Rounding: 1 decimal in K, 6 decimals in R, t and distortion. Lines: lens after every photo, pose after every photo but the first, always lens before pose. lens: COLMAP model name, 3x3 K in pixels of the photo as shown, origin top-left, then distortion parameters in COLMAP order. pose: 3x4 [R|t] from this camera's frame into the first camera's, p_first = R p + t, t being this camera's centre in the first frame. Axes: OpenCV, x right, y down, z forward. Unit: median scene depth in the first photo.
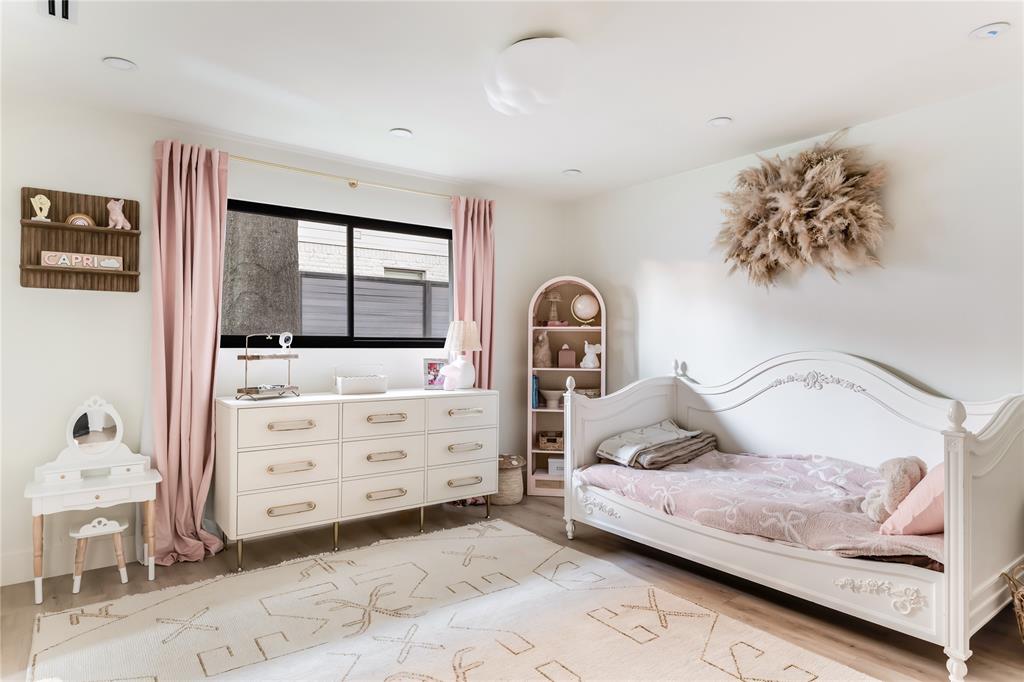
lens RADIAL K [[579.3, 0, 511.9], [0, 579.3, 344.7], [0, 0, 1]] dist [-0.001991, -0.000039]
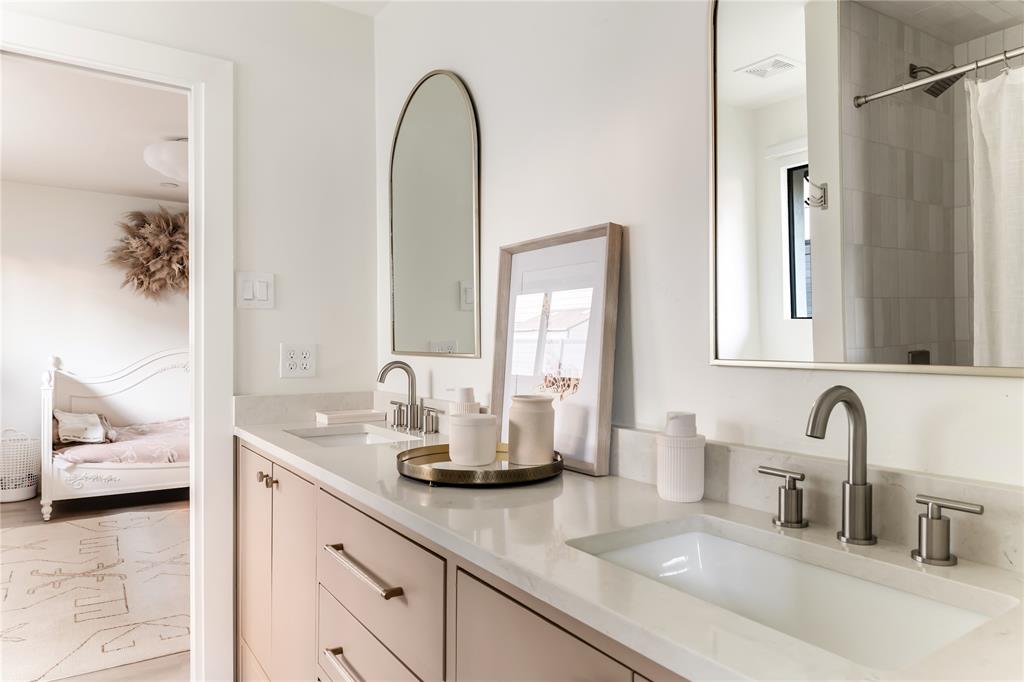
lens RADIAL K [[671.2, 0, 512.2], [0, 671.2, 343.6], [0, 0, 1]] dist [0.000467, 0.000166]
pose [[0.054330, 0.007573, 0.998494, -1.173890], [-0.008712, 0.999937, -0.007110, 0.006078], [-0.998485, -0.008313, 0.054393, 0.073077]]
